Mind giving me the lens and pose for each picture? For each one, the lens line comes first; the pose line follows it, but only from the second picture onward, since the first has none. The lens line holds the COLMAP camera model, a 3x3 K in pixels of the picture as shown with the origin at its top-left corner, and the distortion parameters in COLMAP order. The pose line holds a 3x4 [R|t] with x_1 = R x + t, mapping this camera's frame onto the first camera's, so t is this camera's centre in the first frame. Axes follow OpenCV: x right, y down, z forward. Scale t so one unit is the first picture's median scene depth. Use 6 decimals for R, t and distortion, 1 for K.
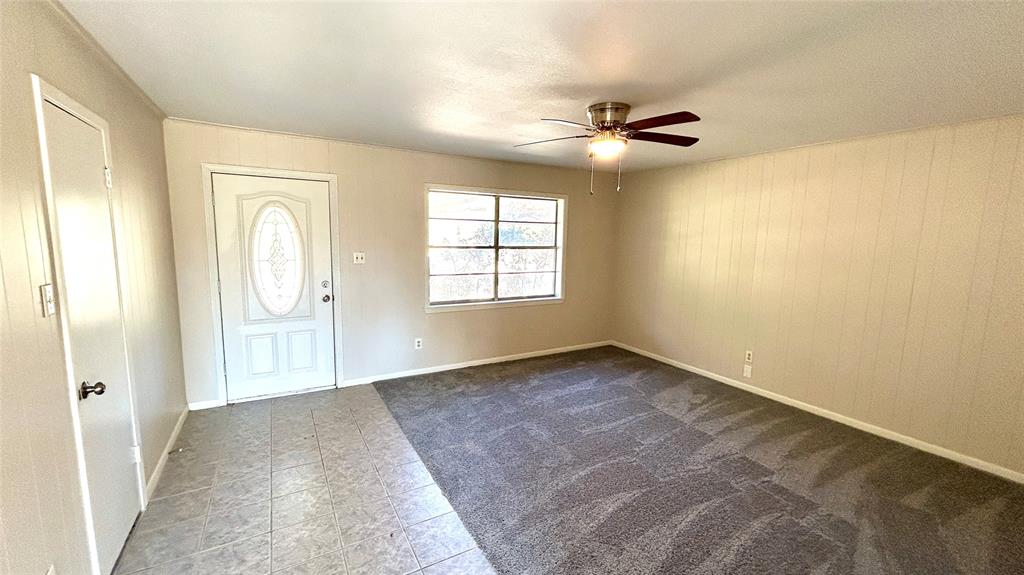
lens RADIAL K [[410.4, 0, 503.4], [0, 410.4, 285.3], [0, 0, 1]] dist [-0.001821, -0.000044]
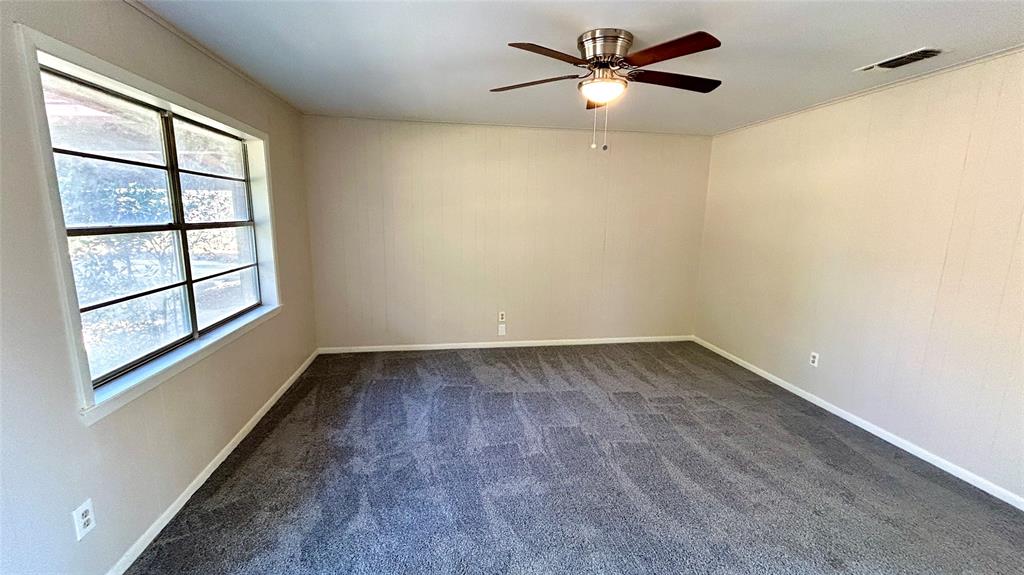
lens RADIAL K [[410.4, 0, 509.6], [0, 410.4, 290.8], [0, 0, 1]] dist [-0.001821, -0.000044]
pose [[0.351488, -0.185650, 0.917600, -0.397640], [0.110723, 0.981505, 0.156167, -0.064292], [-0.929622, 0.046708, 0.365543, 0.596292]]
